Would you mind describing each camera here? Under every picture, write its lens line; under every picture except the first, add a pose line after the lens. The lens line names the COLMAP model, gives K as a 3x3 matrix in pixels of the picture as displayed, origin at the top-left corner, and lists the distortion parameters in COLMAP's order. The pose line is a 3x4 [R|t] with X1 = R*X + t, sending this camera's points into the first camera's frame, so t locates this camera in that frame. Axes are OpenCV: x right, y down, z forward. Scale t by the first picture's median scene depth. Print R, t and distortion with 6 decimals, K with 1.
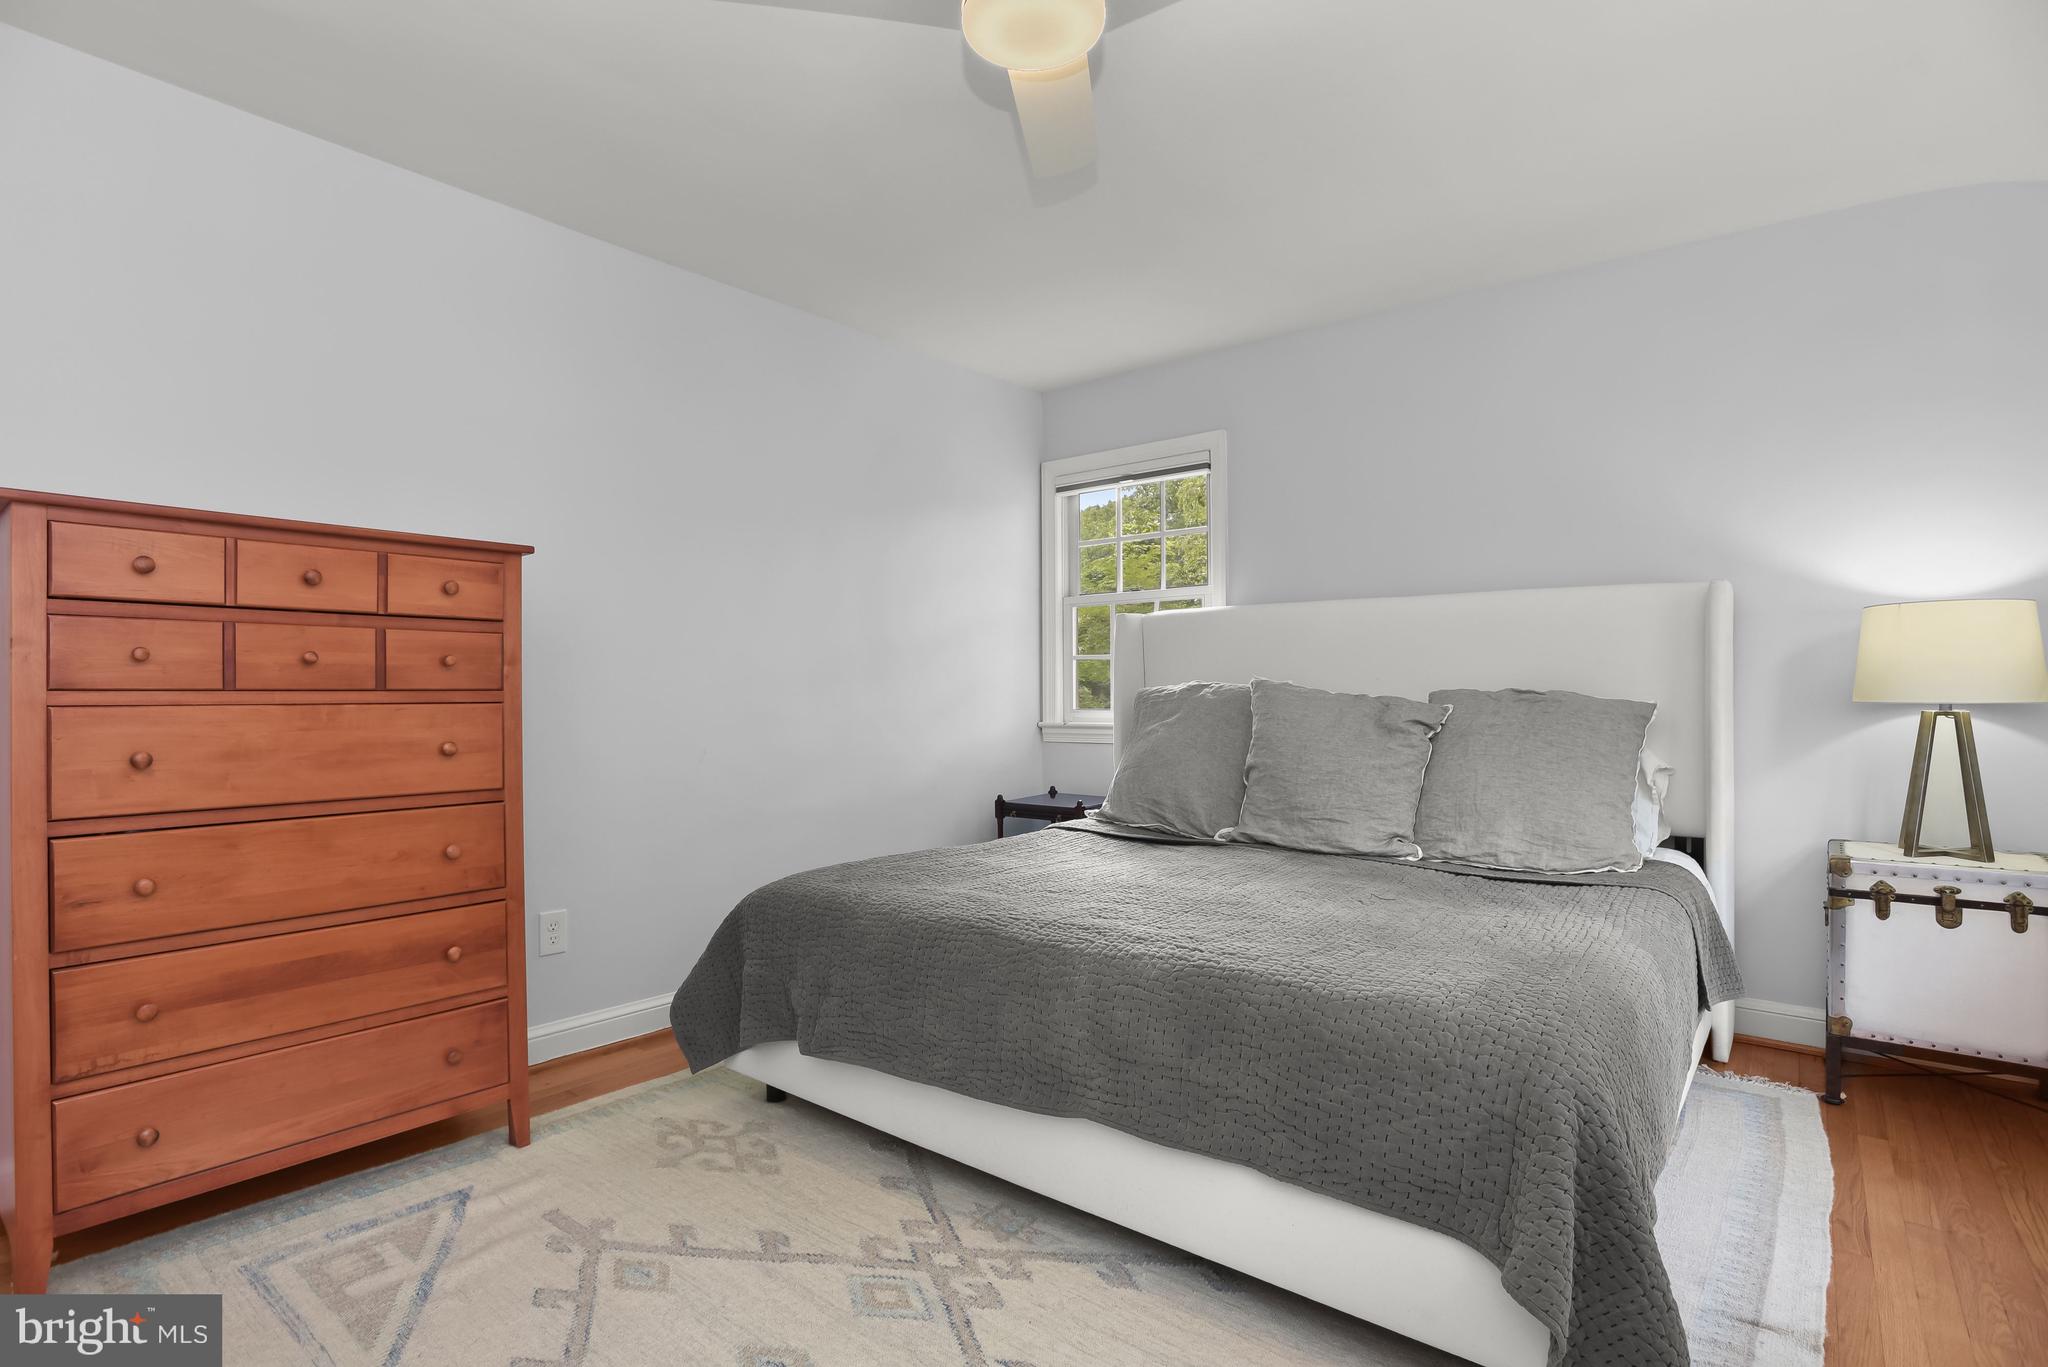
lens RADIAL K [[1015.3, 0, 1029.0], [0, 1015.3, 673.0], [0, 0, 1]] dist [-0.035718, 0.015338]
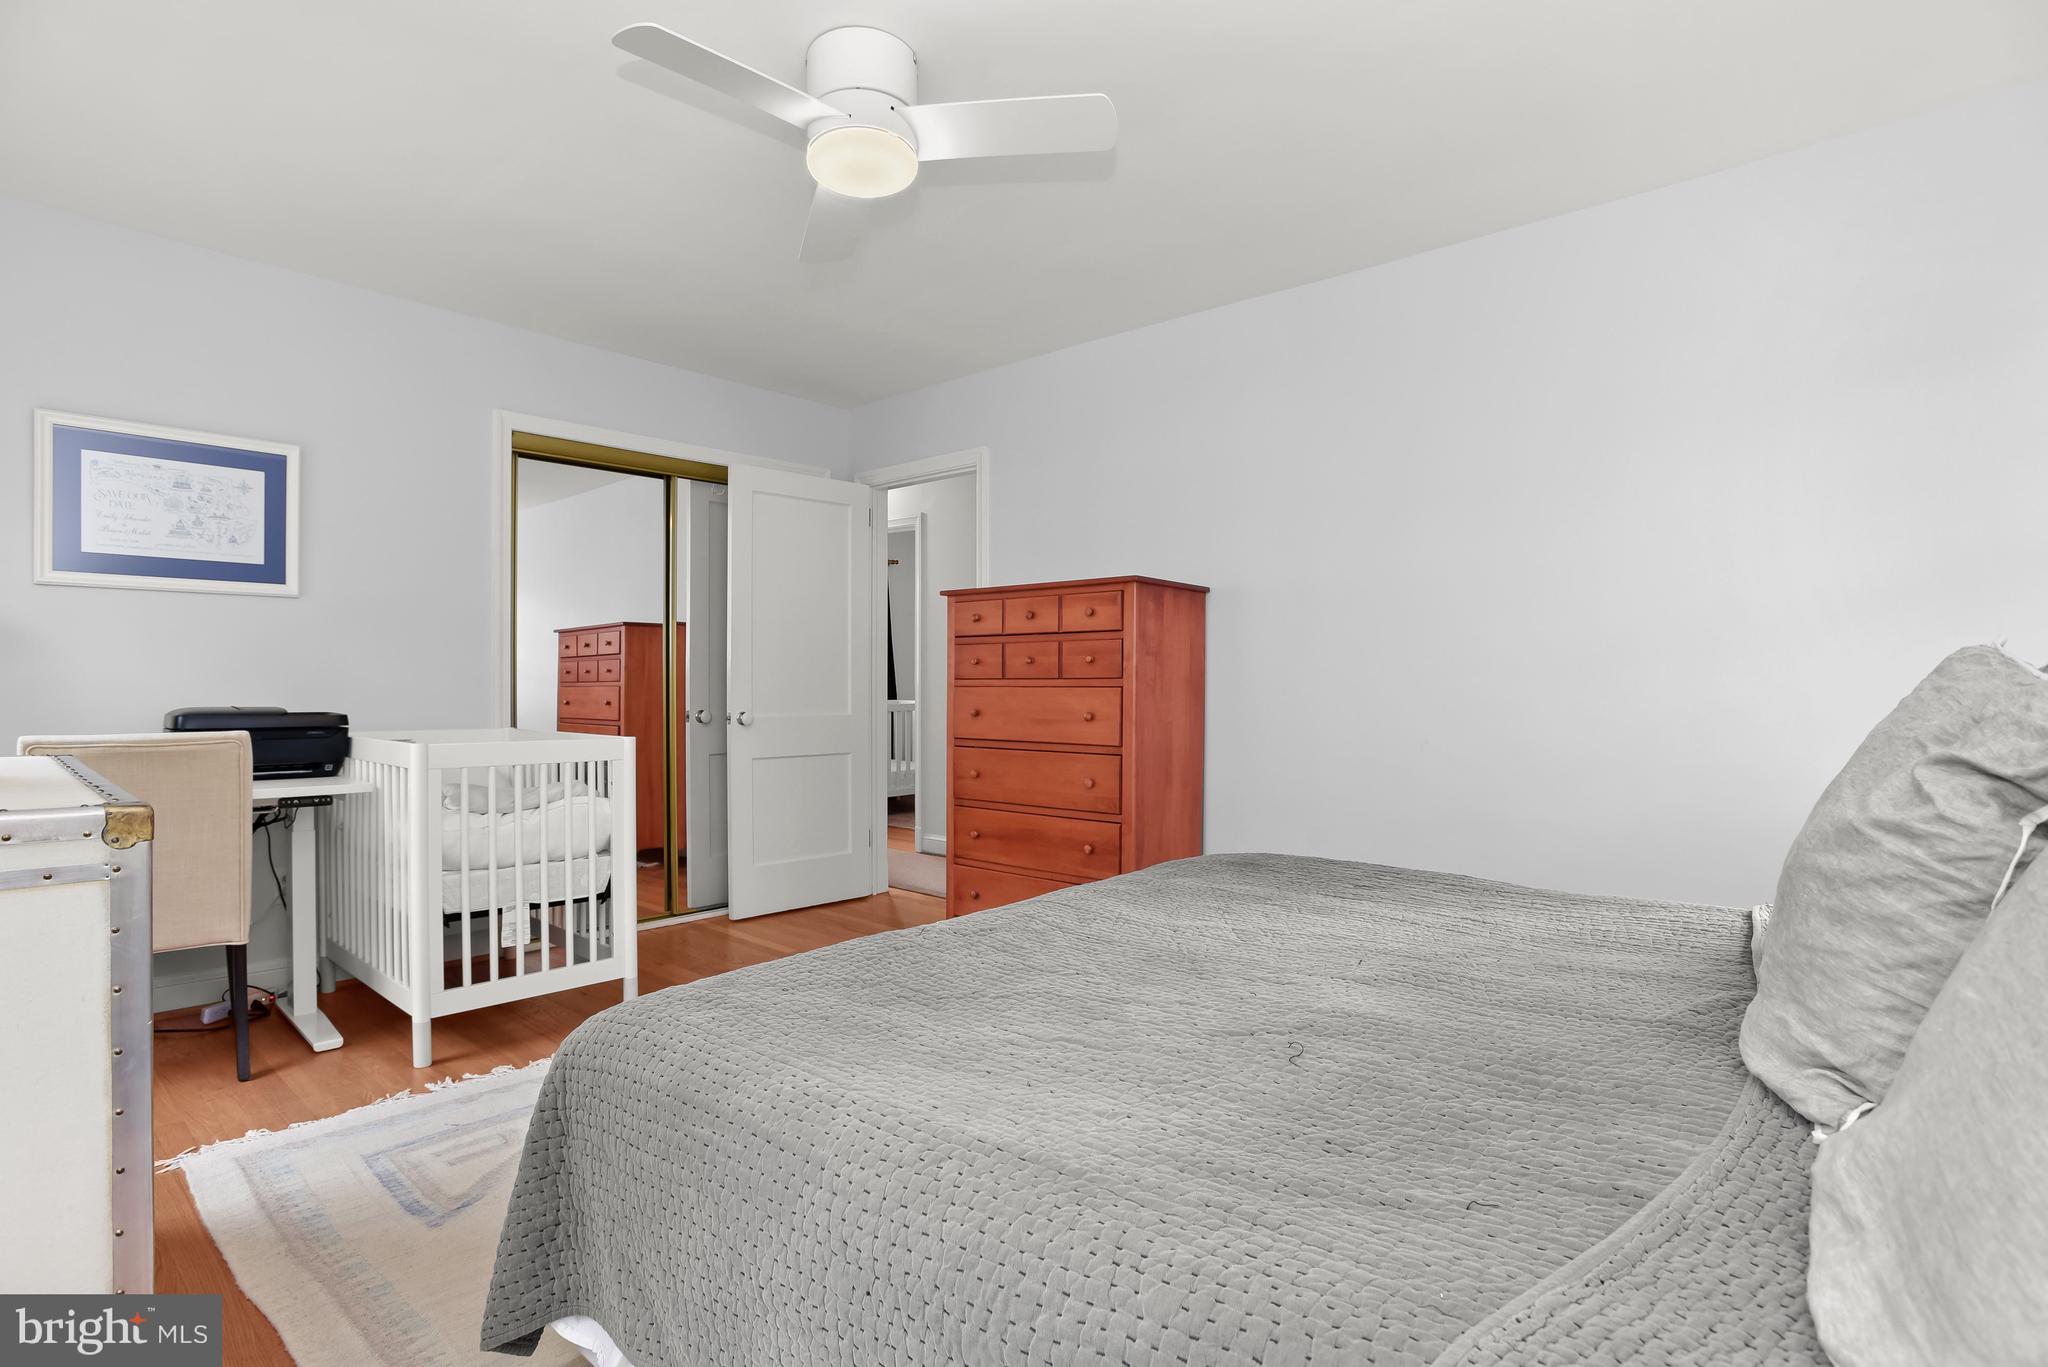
lens RADIAL K [[1069.3, 0, 1023.4], [0, 1069.3, 683.9], [0, 0, 1]] dist [0.000462, 0.000014]
pose [[-0.048120, 0.004395, -0.998832, 0.882517], [0.015685, 0.999870, 0.003644, 0.014165], [0.998718, -0.015491, -0.048183, 0.810583]]
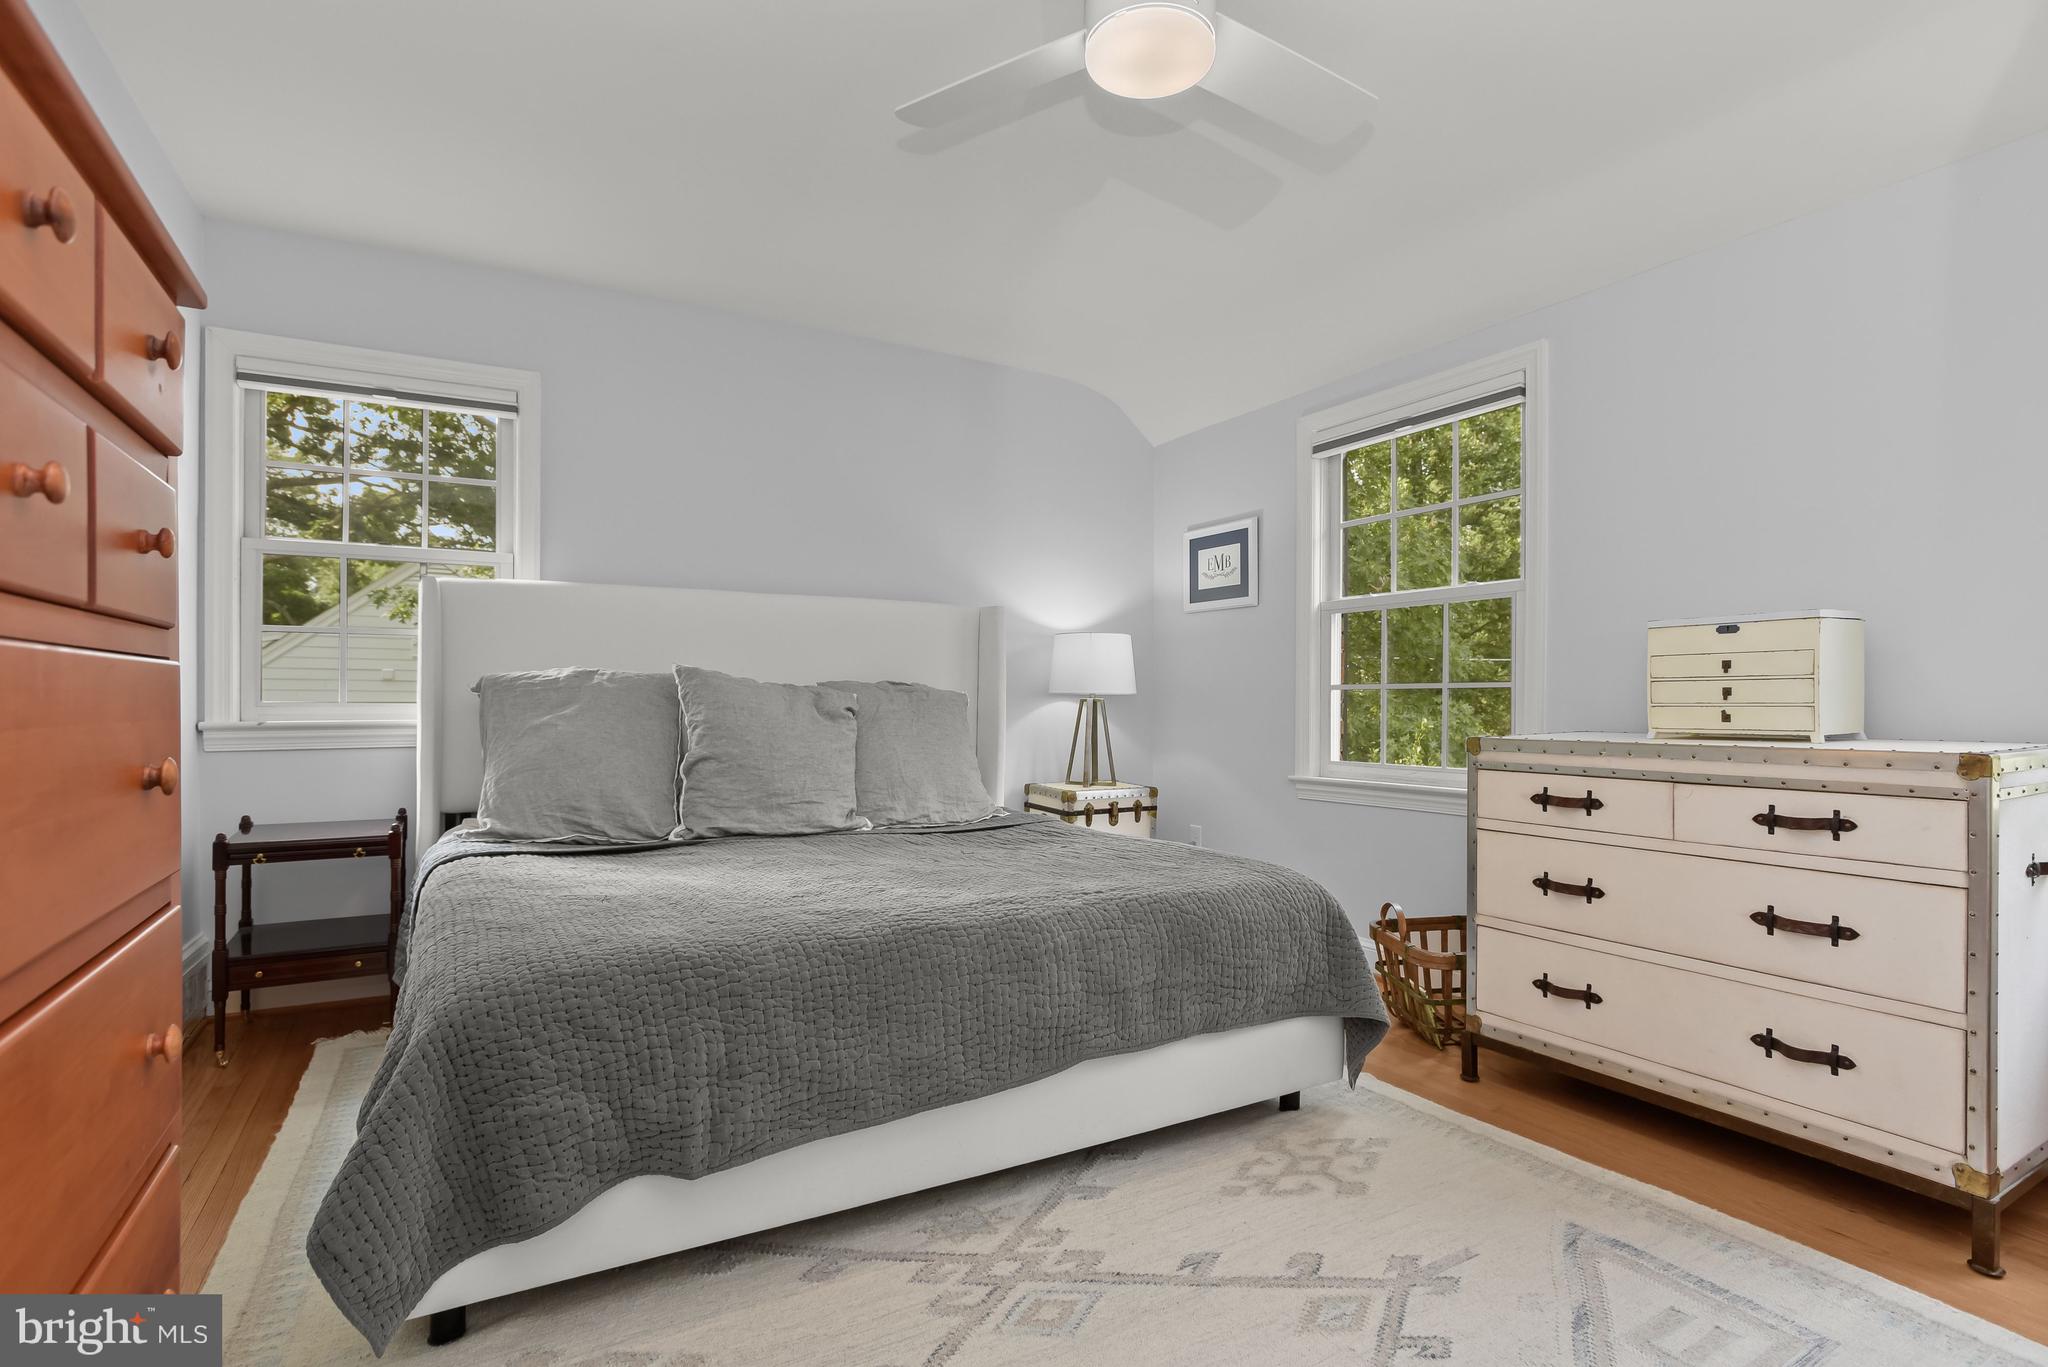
lens RADIAL K [[1015.3, 0, 1027.3], [0, 1015.3, 704.4], [0, 0, 1]] dist [-0.035718, 0.015338]
pose [[0.346796, 0.002359, 0.937938, -0.676126], [-0.024670, 0.999674, 0.006607, 0.034277], [-0.937616, -0.025430, 0.346741, 0.469048]]
